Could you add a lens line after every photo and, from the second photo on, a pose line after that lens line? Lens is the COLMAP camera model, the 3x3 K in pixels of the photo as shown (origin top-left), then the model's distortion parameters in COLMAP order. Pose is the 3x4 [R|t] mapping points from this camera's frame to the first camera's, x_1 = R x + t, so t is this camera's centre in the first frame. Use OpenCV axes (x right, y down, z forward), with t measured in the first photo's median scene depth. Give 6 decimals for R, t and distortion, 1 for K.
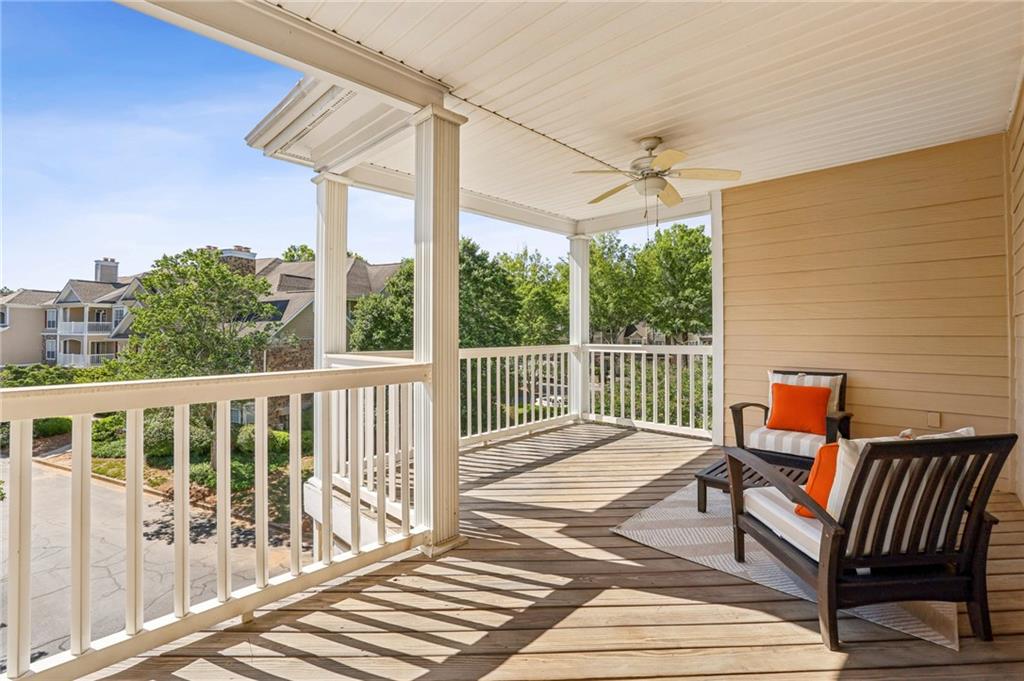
lens RADIAL K [[446.5, 0, 509.0], [0, 446.5, 337.8], [0, 0, 1]] dist [-0.037290, 0.020374]
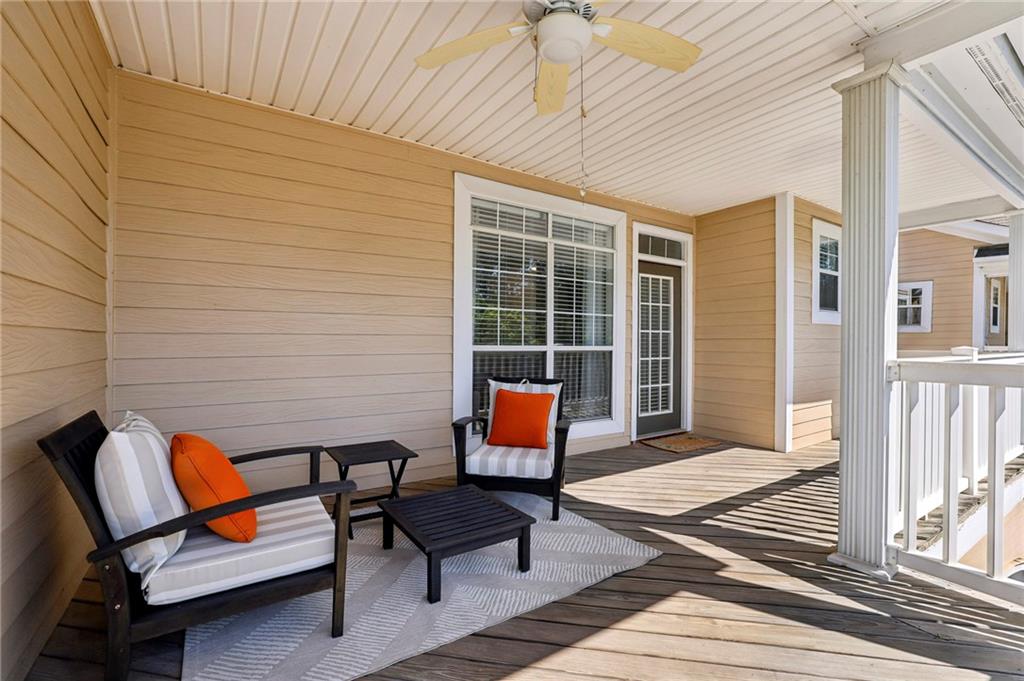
lens RADIAL K [[446.5, 0, 509.0], [0, 446.5, 337.8], [0, 0, 1]] dist [-0.037290, 0.020374]
pose [[-0.977434, 0.000265, 0.211240, 0.332884], [0.001242, 0.999989, 0.004488, -0.011998], [-0.211236, 0.004649, -0.977424, 1.879581]]
